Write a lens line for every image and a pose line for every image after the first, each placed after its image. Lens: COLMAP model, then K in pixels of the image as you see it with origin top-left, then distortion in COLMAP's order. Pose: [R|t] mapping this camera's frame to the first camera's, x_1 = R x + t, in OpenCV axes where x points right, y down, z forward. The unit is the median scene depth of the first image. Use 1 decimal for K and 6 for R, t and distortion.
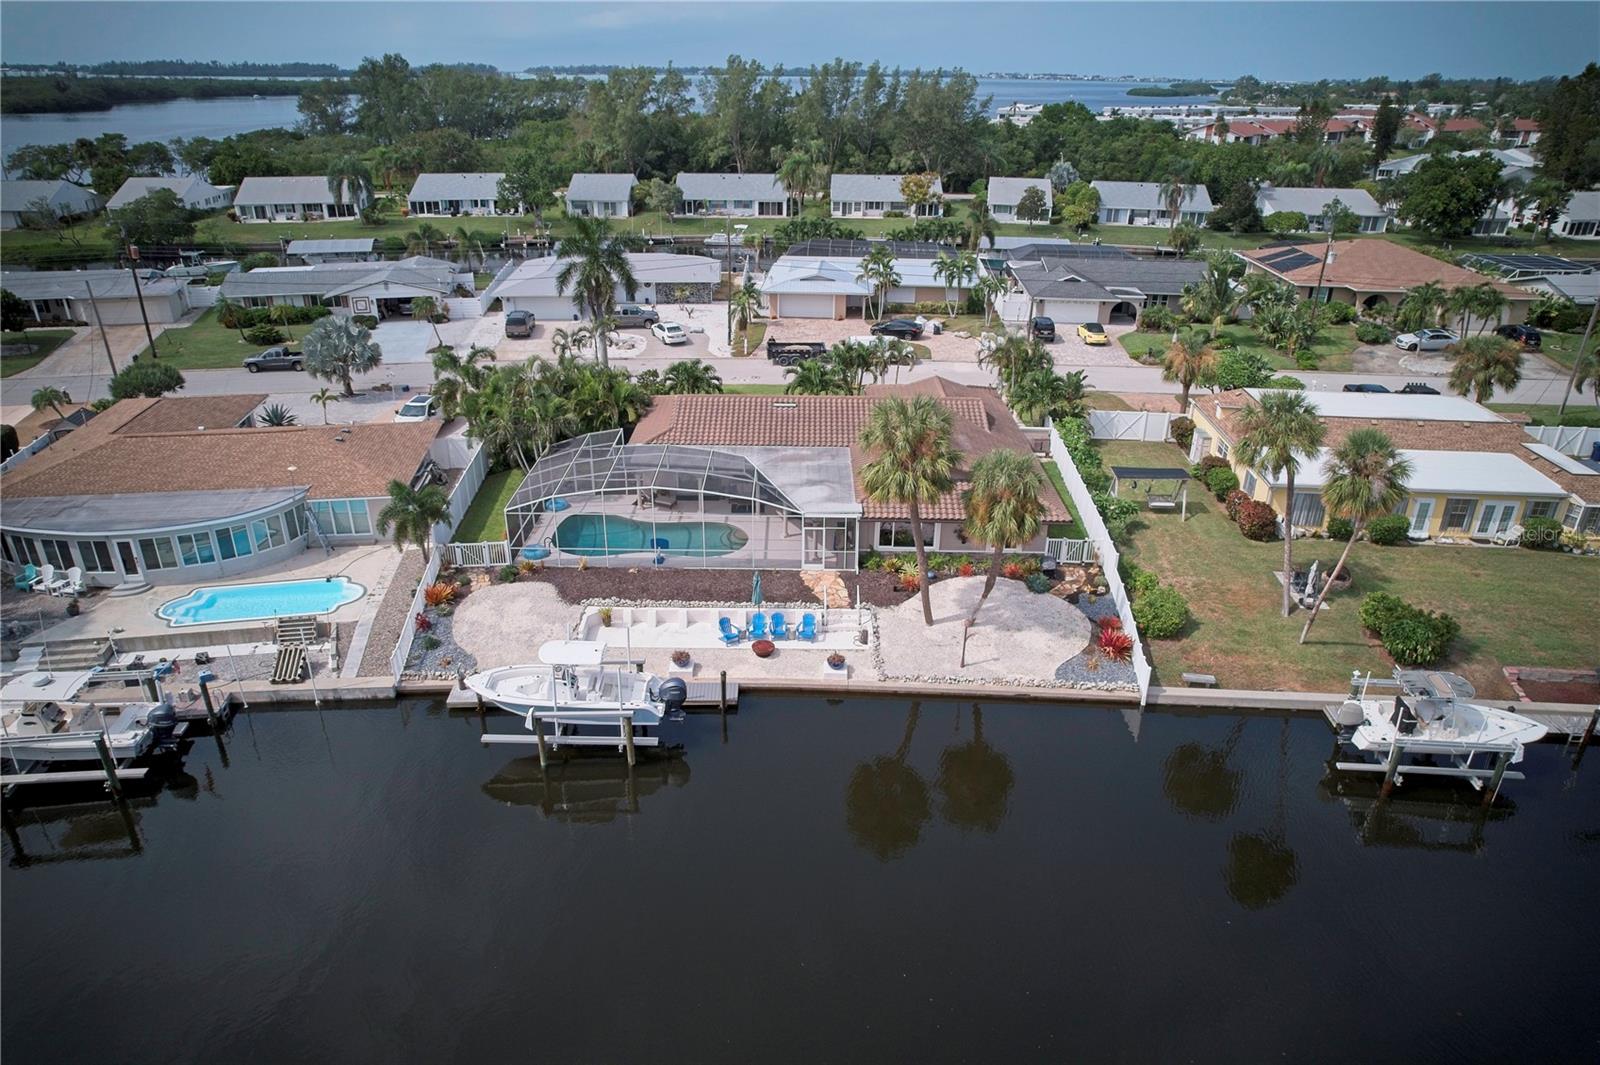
lens RADIAL K [[1033.8, 0, 792.0], [0, 1033.8, 539.4], [0, 0, 1]] dist [-0.067072, 0.060498]
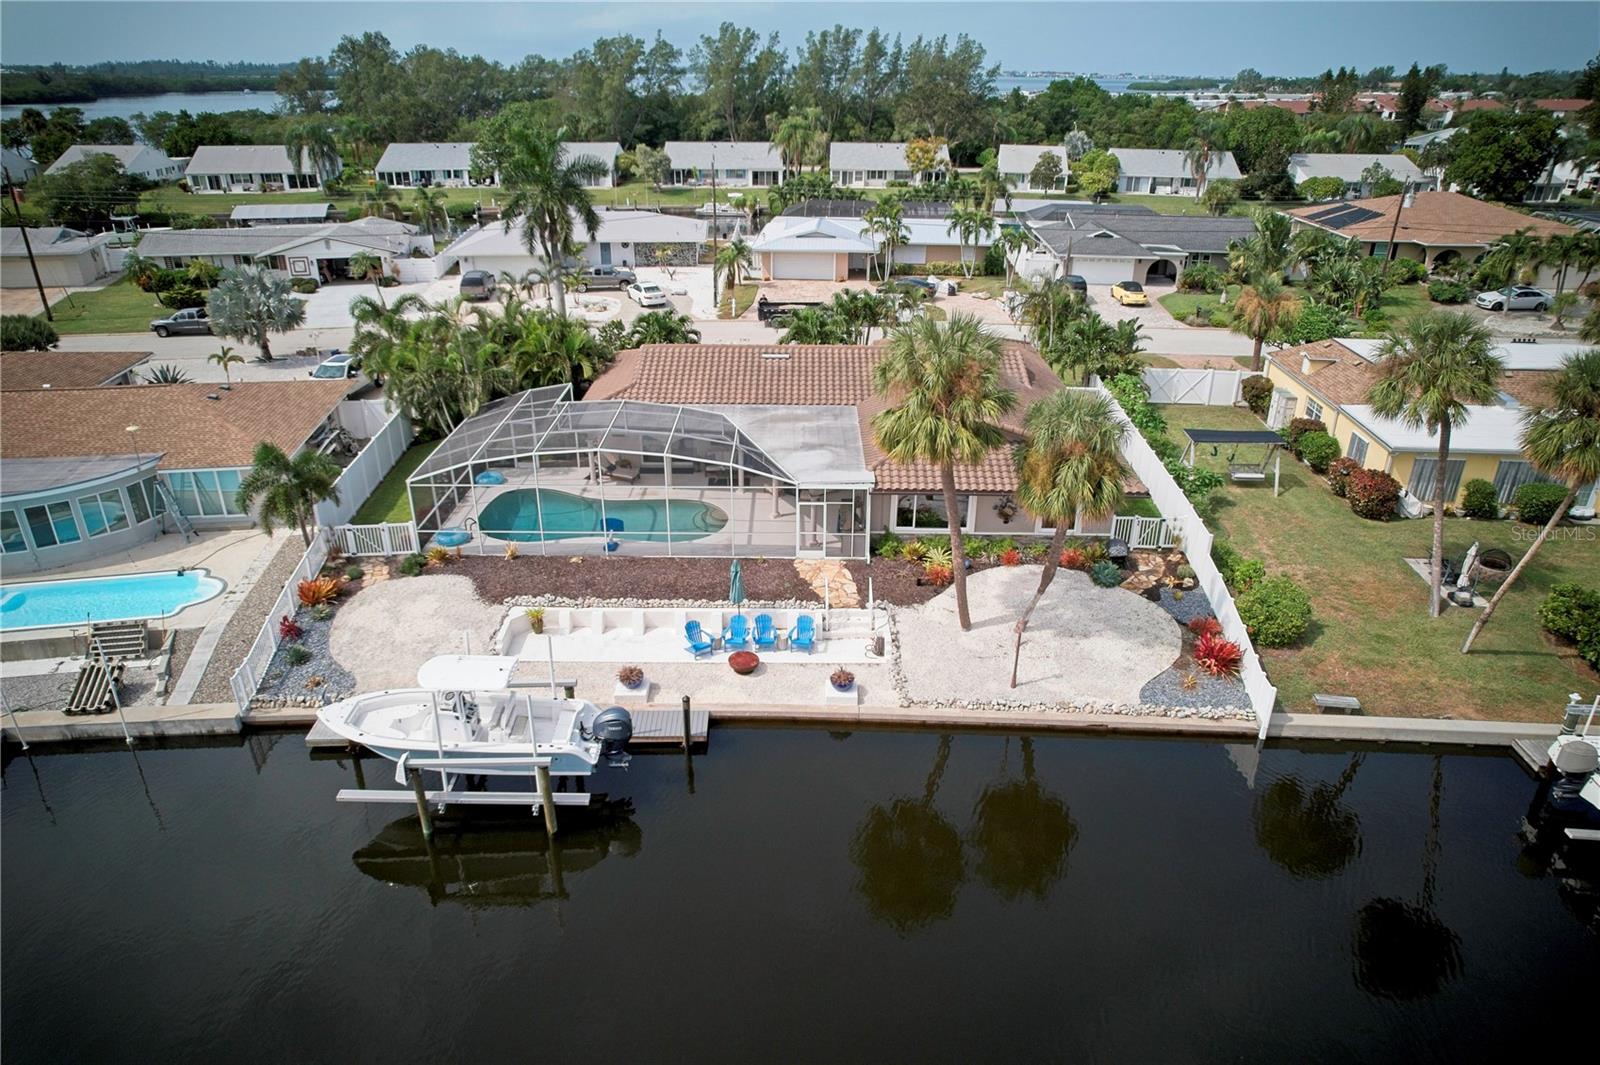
lens RADIAL K [[1033.8, 0, 790.7], [0, 1033.8, 543.3], [0, 0, 1]] dist [-0.067072, 0.060498]
pose [[0.999992, -0.003851, -0.001138, 0.004990], [0.003856, 0.999981, 0.004717, 0.011907], [0.001119, -0.004721, 0.999988, 0.185975]]
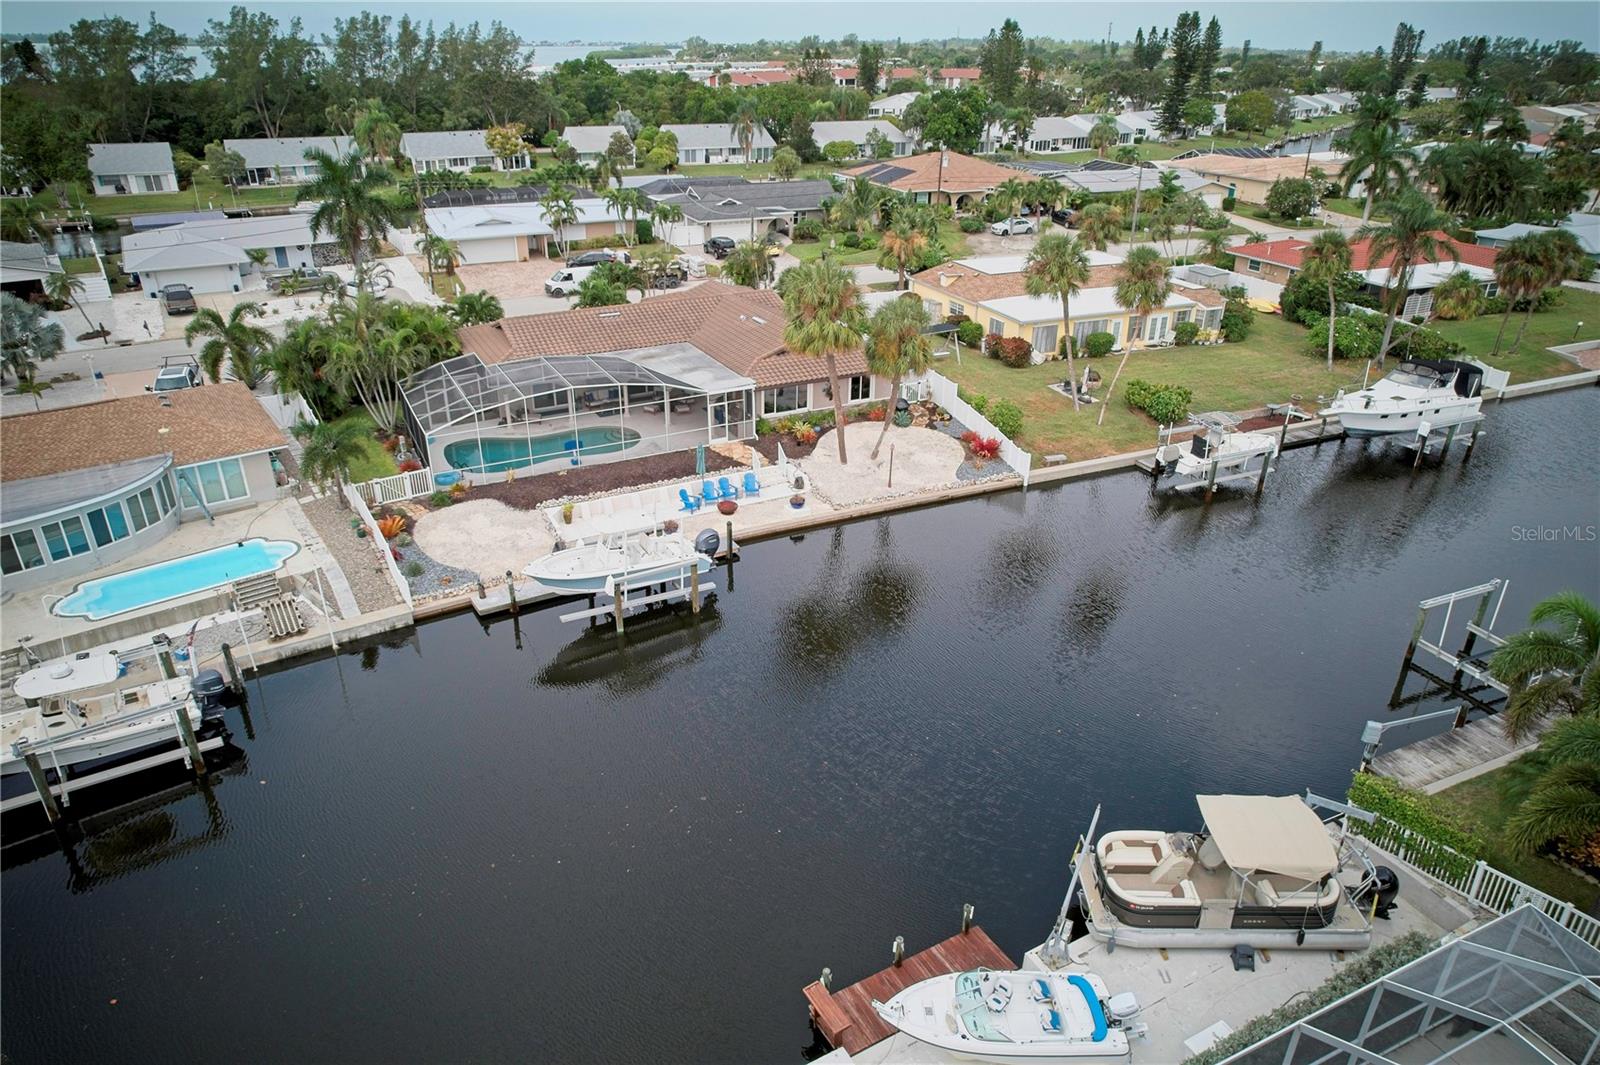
lens RADIAL K [[1033.8, 0, 808.0], [0, 1033.8, 533.2], [0, 0, 1]] dist [-0.067072, 0.060498]
pose [[0.881191, -0.208392, 0.424353, -0.306464], [0.198601, 0.977736, 0.067742, 0.053858], [-0.429022, 0.024583, 0.902959, -0.022868]]
